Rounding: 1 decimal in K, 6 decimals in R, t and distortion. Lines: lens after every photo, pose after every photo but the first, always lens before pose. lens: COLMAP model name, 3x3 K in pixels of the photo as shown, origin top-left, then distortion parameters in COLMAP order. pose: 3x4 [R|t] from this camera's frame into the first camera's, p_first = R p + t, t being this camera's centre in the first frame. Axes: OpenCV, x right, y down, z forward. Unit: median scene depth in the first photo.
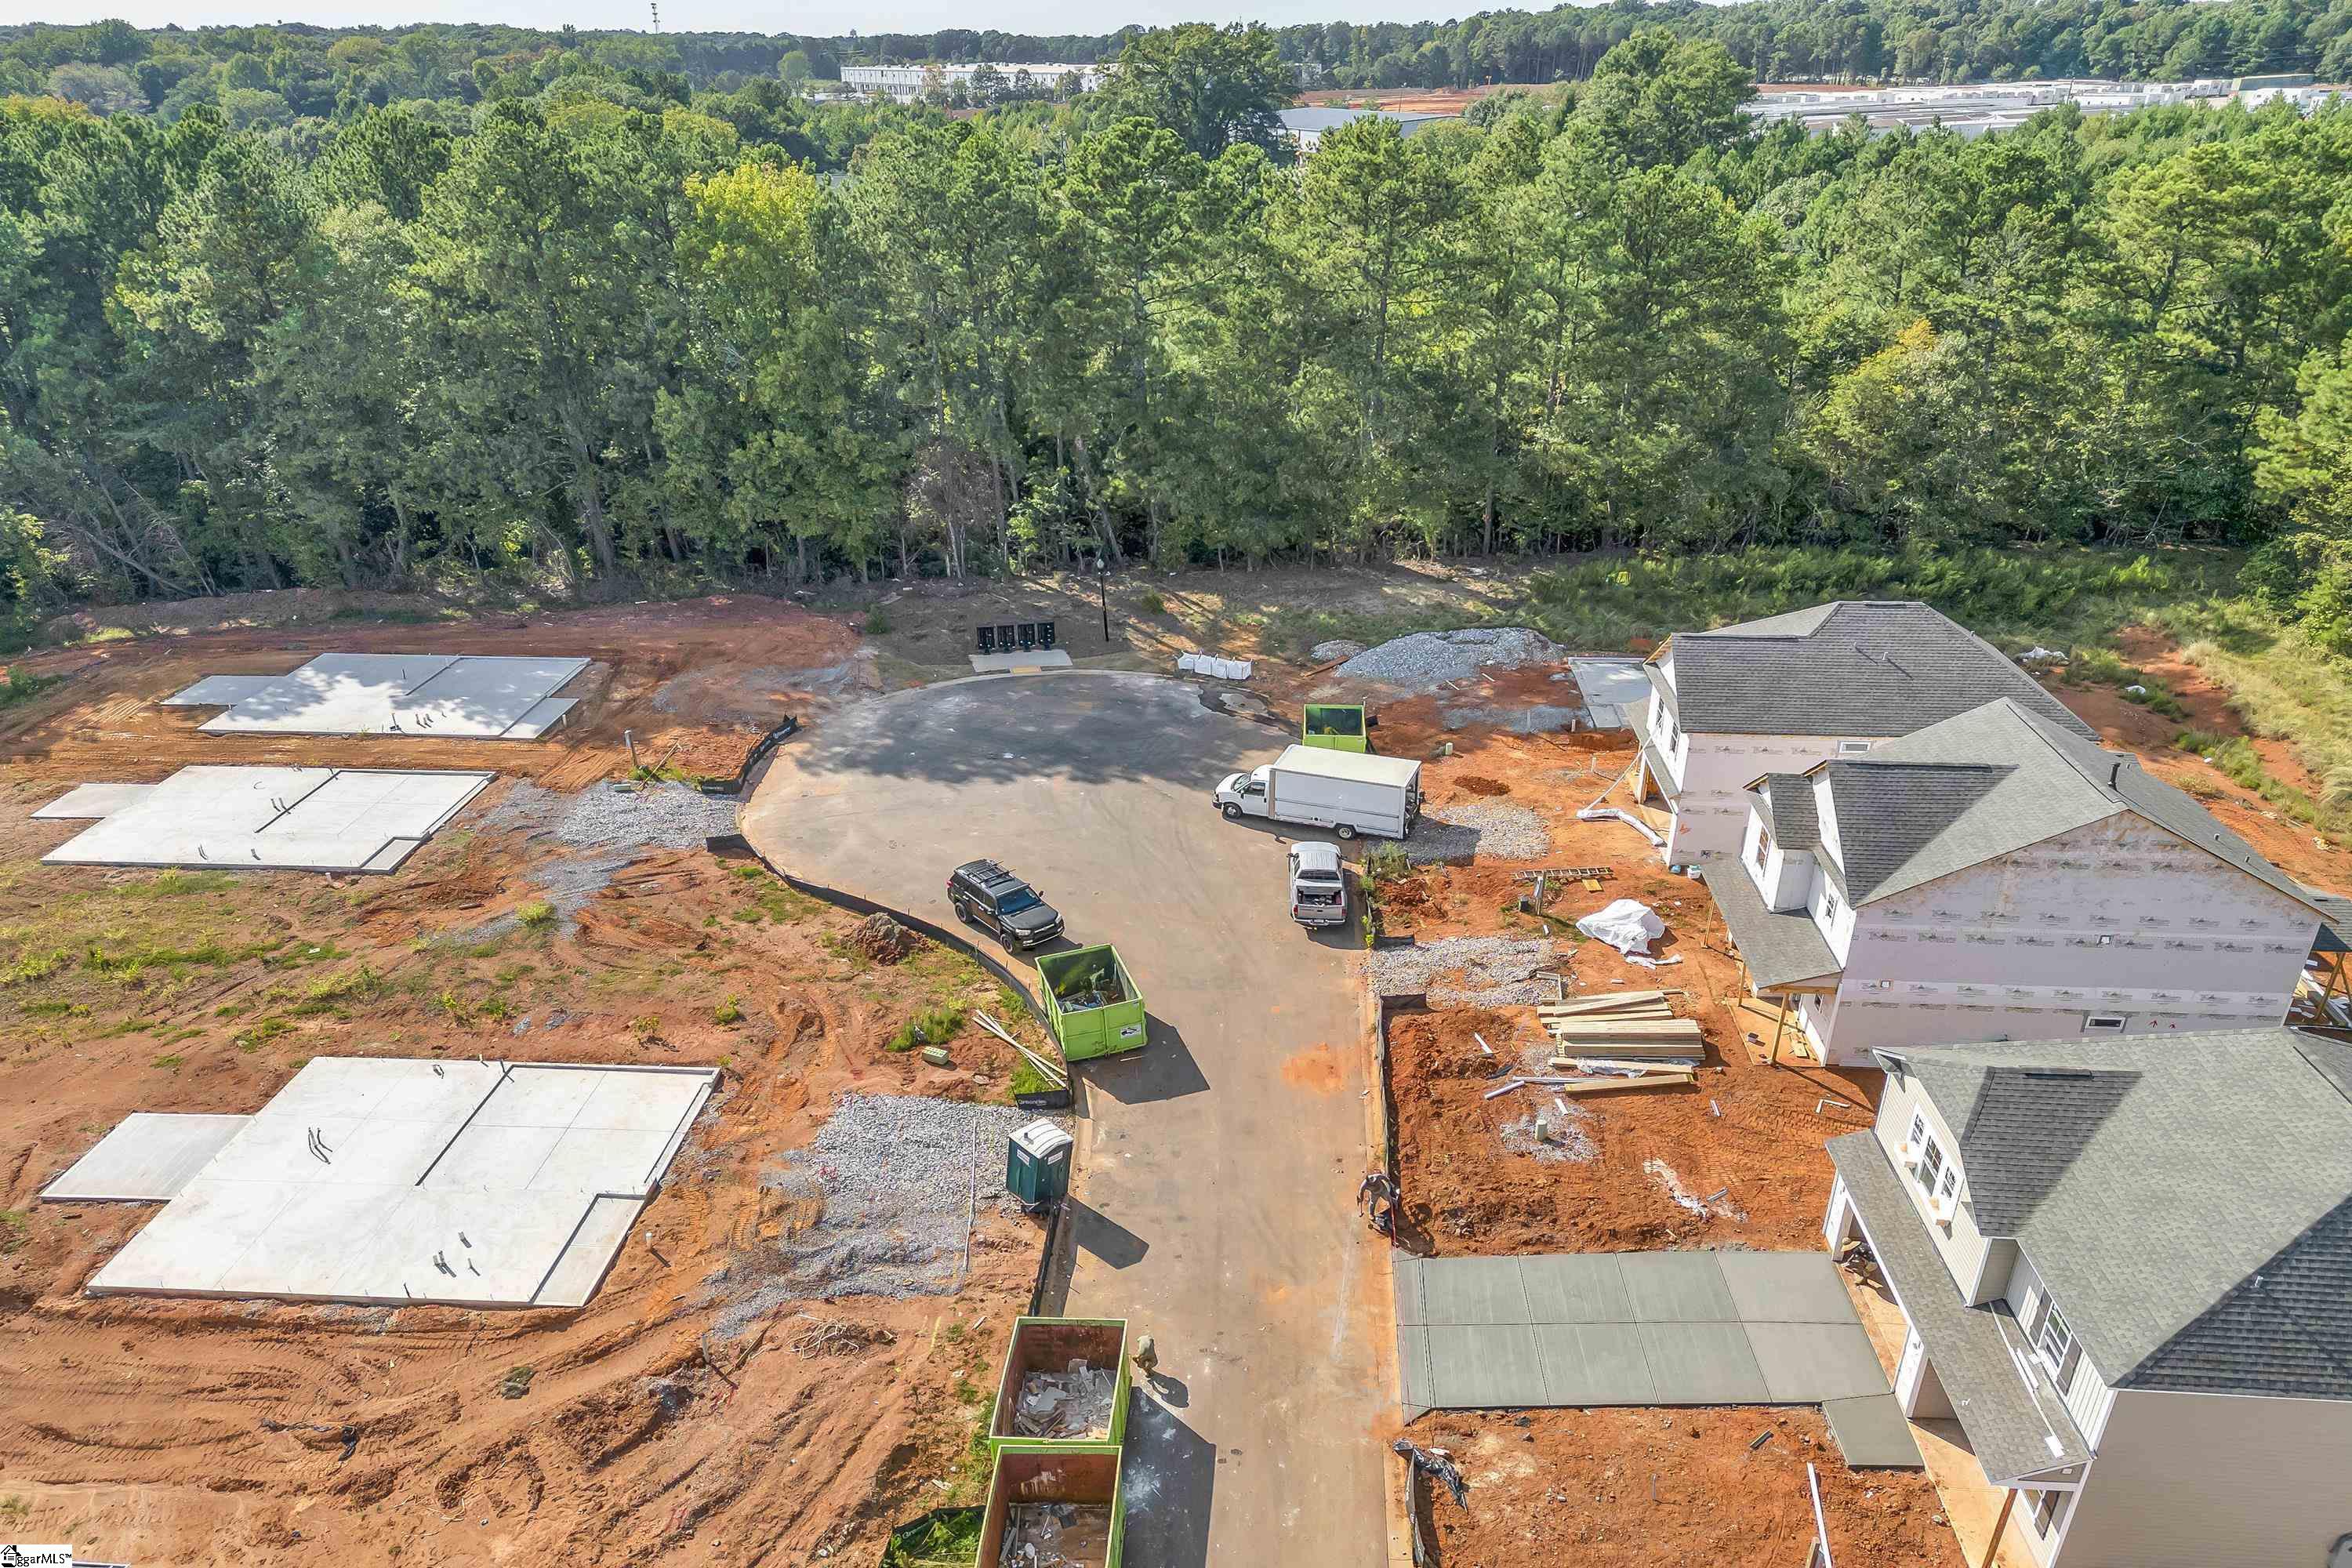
lens RADIAL K [[1654.1, 0, 1150.1], [0, 1654.1, 923.8], [0, 0, 1]] dist [0.066773, -0.043684]
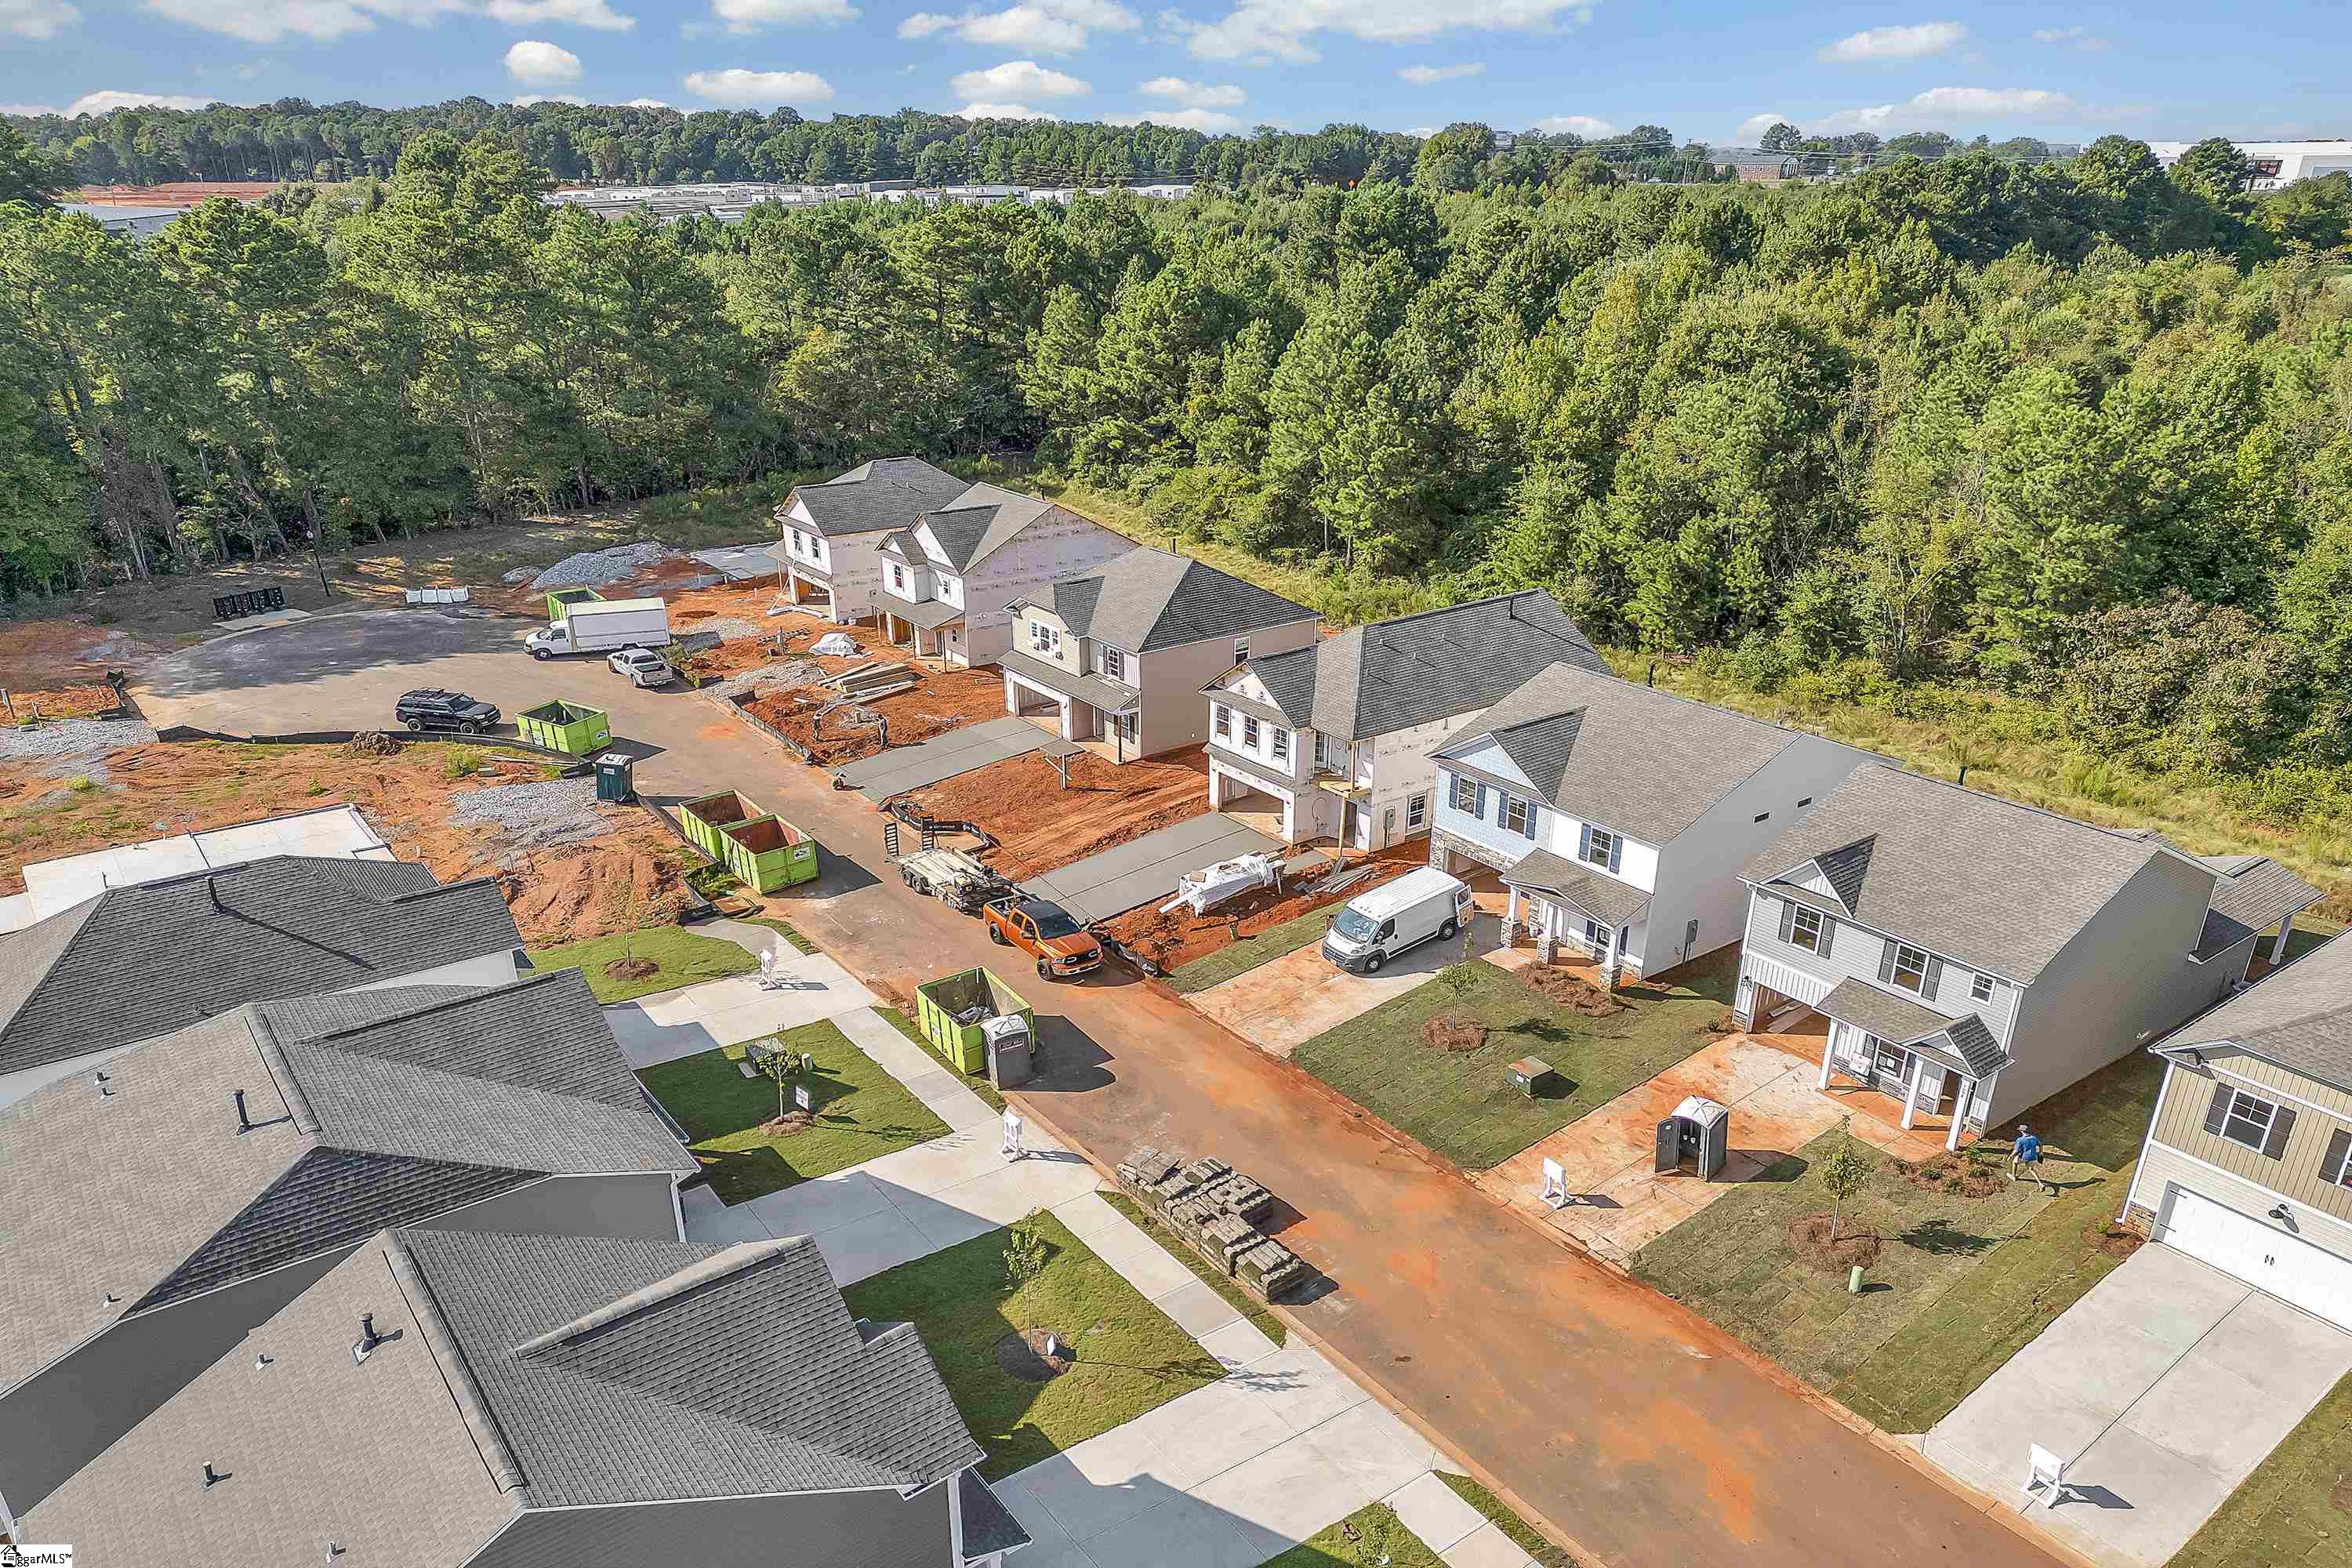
lens RADIAL K [[1654.1, 0, 1217.1], [0, 1654.1, 903.9], [0, 0, 1]] dist [0.066773, -0.043684]
pose [[0.748177, -0.270521, 0.605846, -0.359174], [0.305868, 0.950919, 0.046876, 0.198576], [-0.588792, 0.150237, 0.794200, -0.379275]]
